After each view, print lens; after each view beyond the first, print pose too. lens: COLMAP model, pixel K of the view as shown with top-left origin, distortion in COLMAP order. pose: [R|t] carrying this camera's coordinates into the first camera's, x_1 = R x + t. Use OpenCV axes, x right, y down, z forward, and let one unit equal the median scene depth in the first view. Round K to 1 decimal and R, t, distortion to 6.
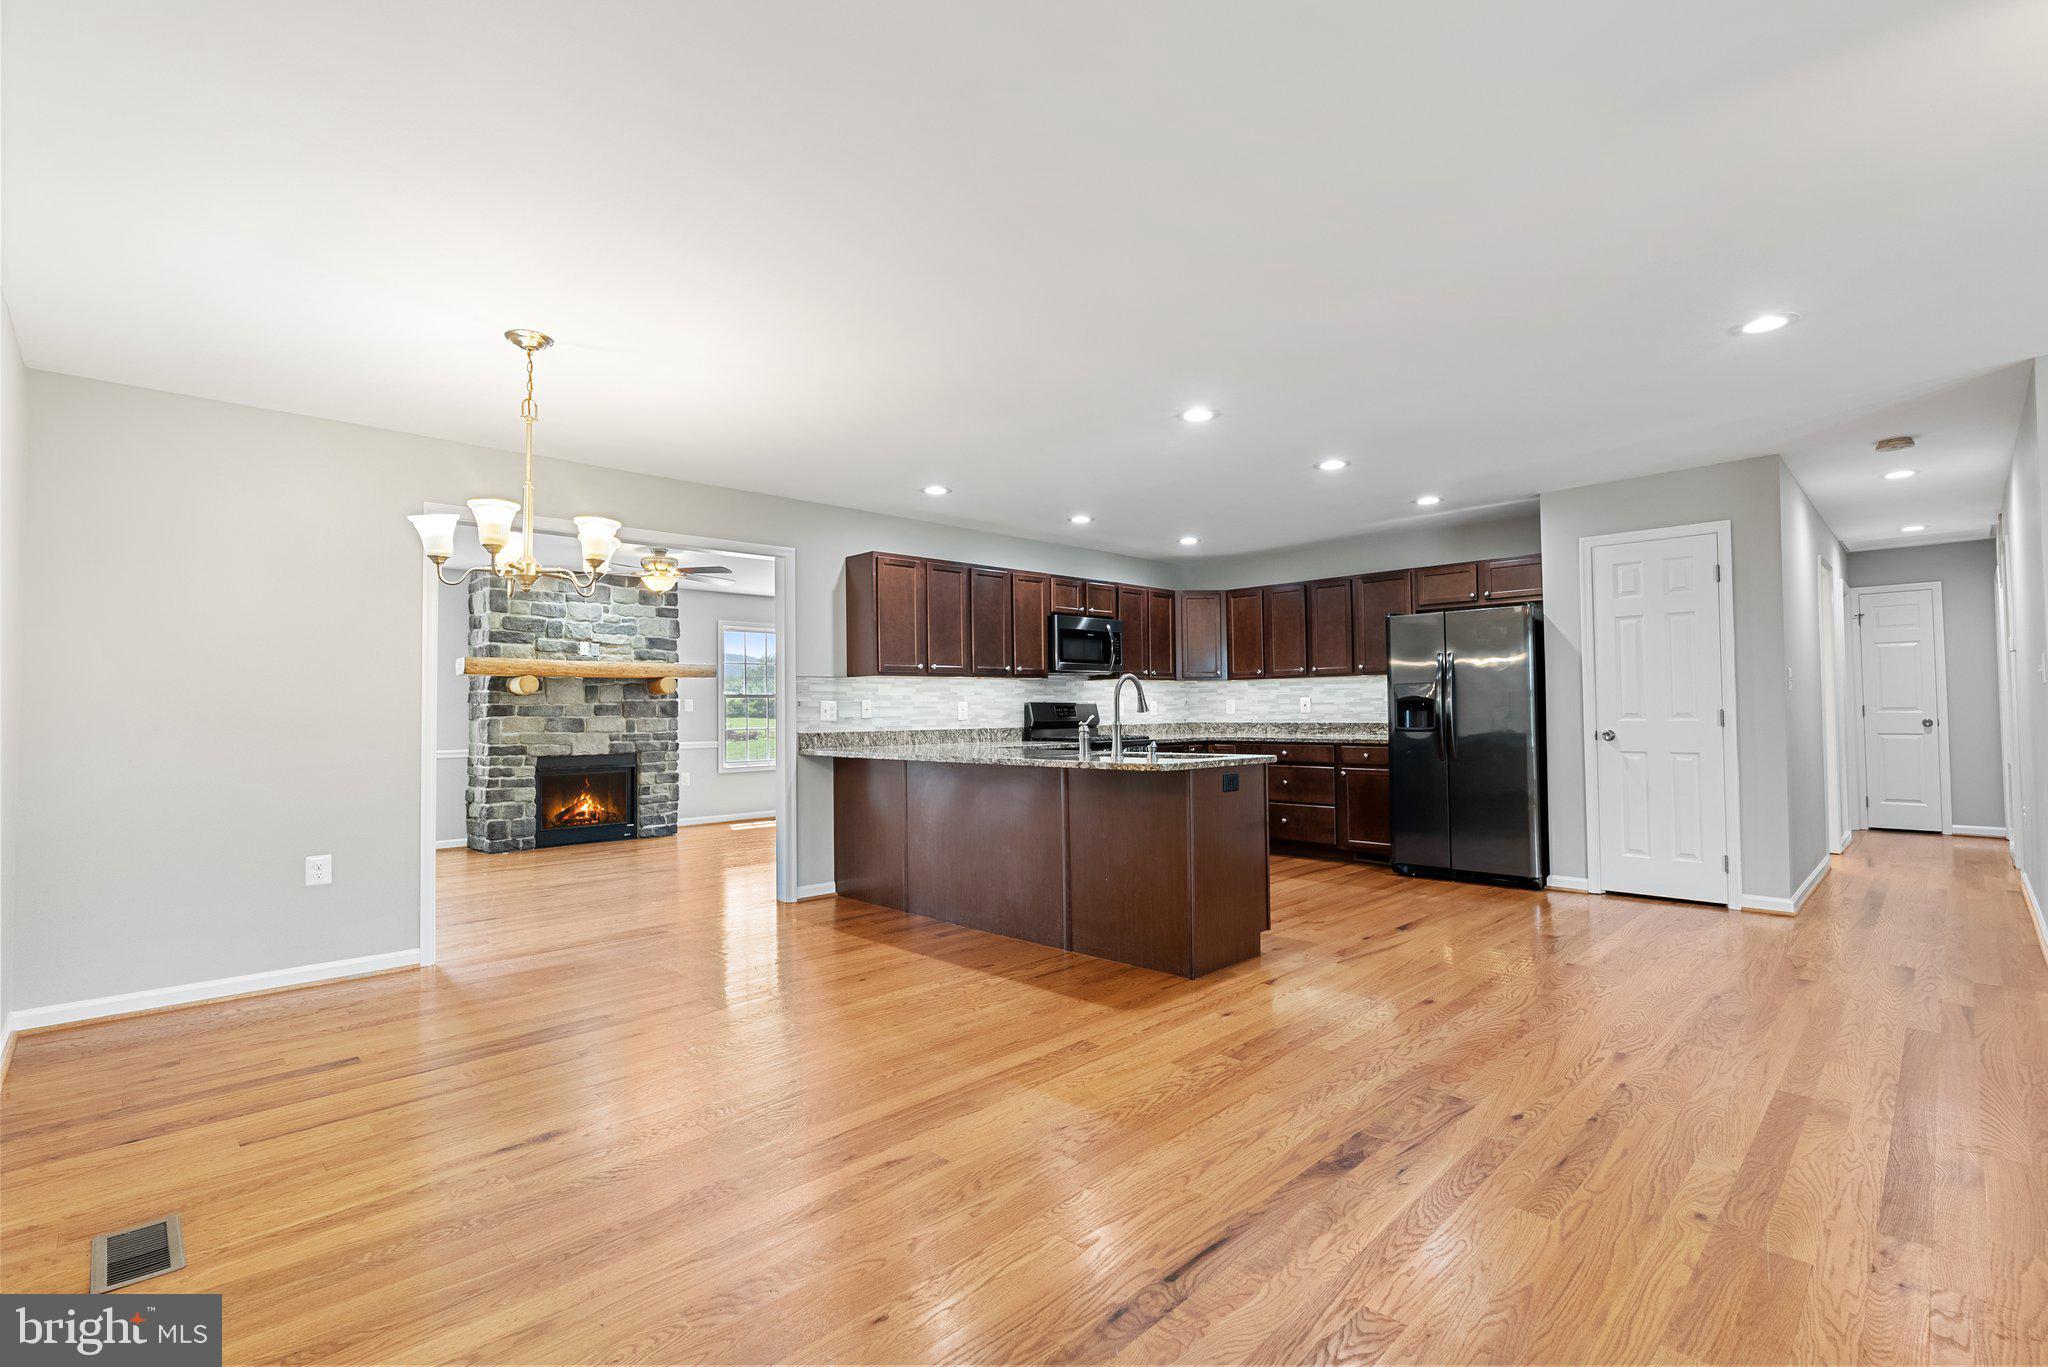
lens RADIAL K [[924.9, 0, 1025.5], [0, 924.9, 693.3], [0, 0, 1]] dist [-0.003597, 0.000662]
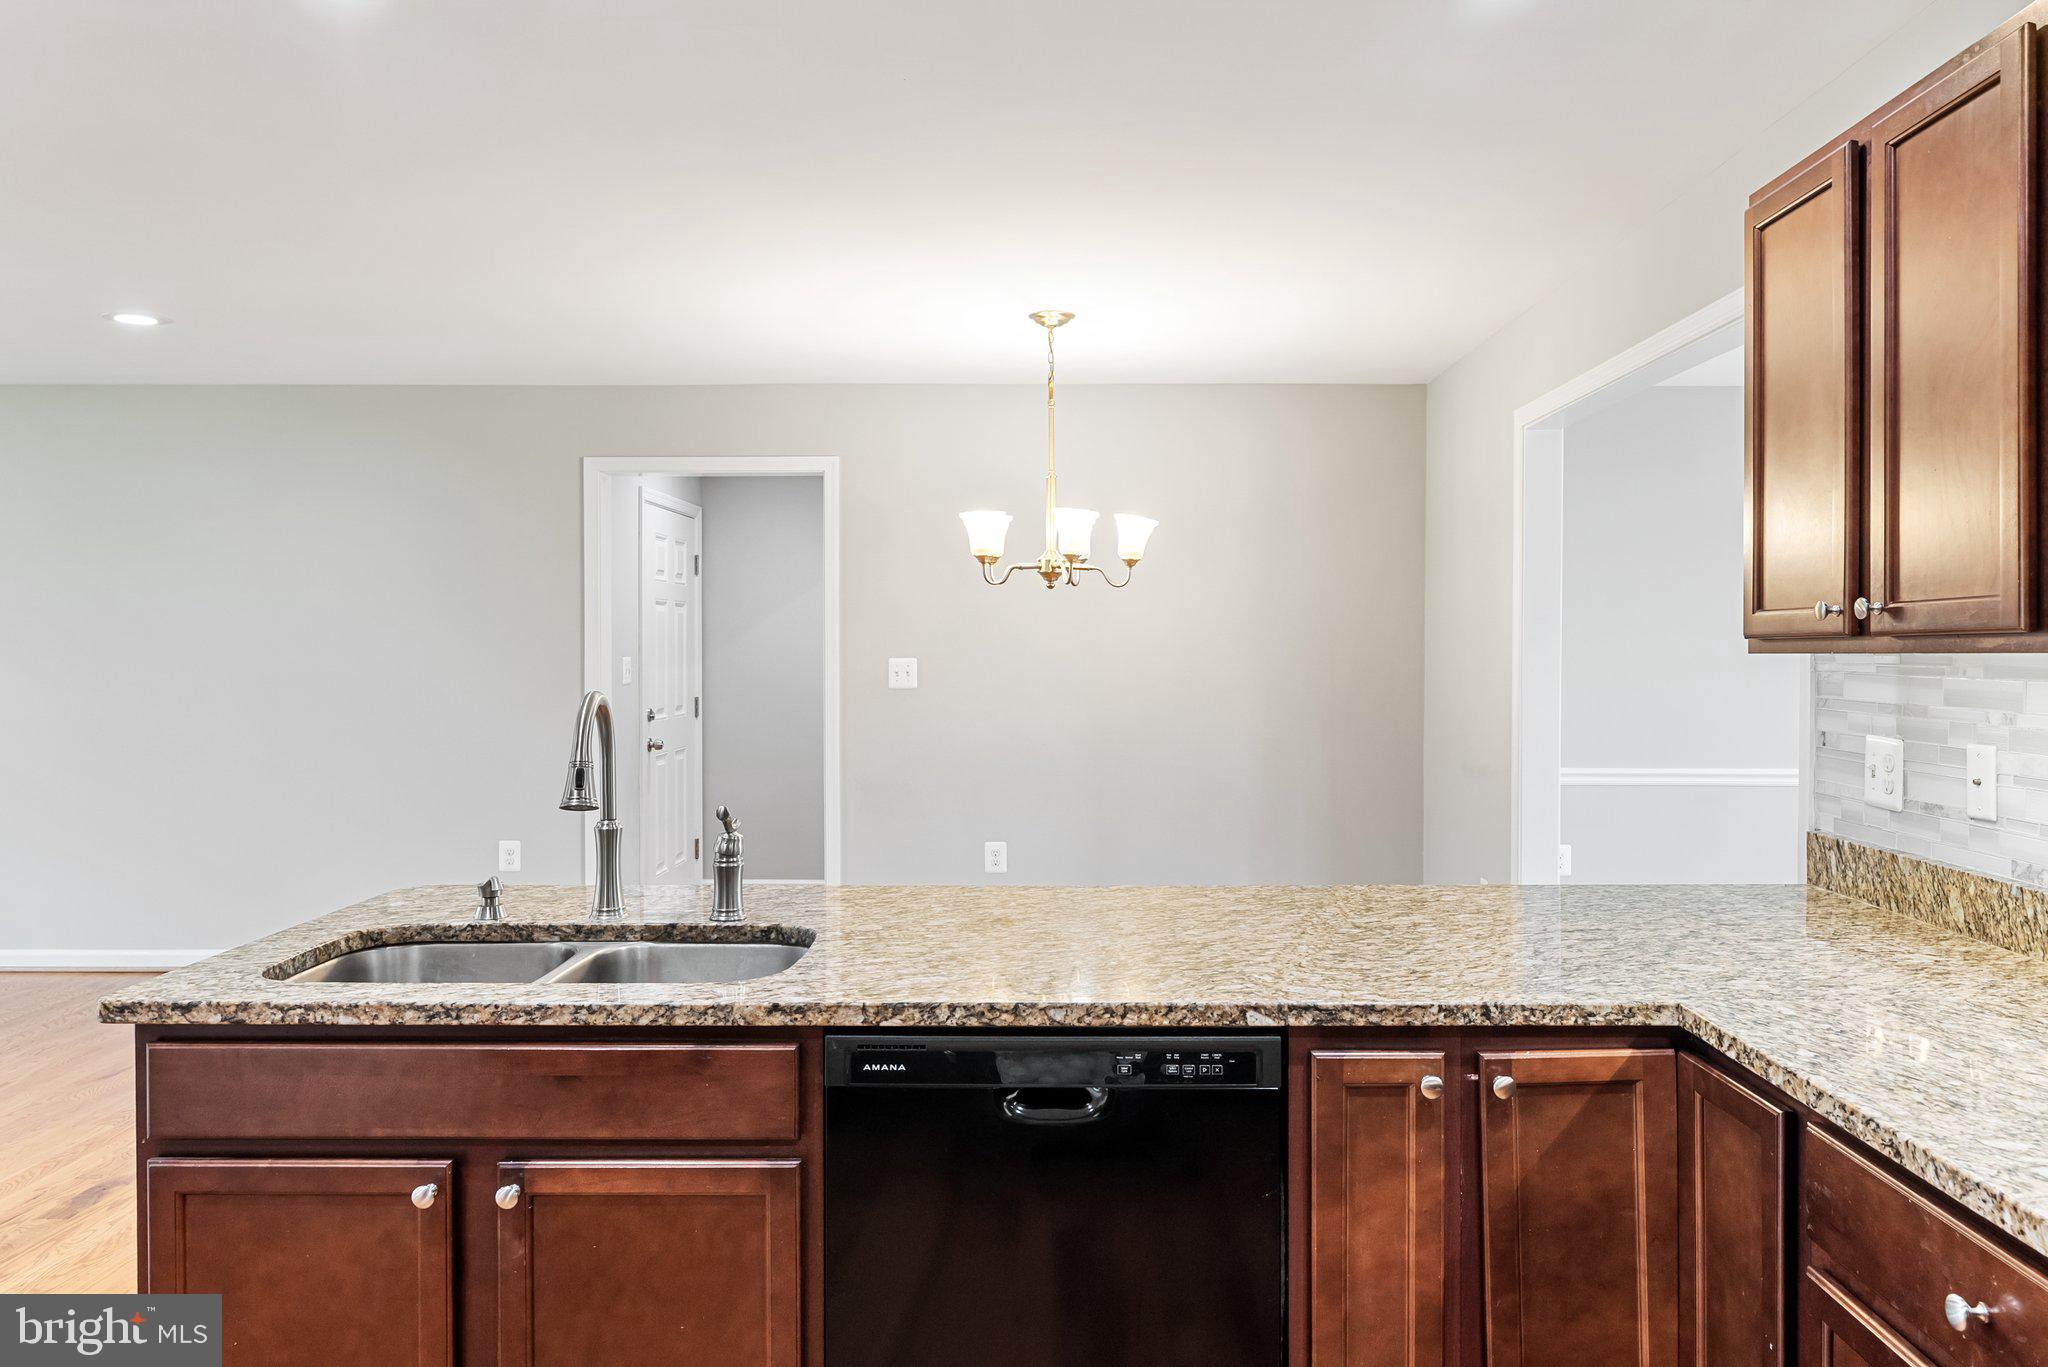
lens RADIAL K [[1442.6, 0, 1024.0], [0, 1442.6, 683.5], [0, 0, 1]] dist [-0.001103, 0.004333]
pose [[-0.712414, 0.033702, -0.700949, 0.223190], [0.025410, 0.999430, 0.022228, -0.019086], [0.701299, -0.001975, -0.712865, 0.889531]]
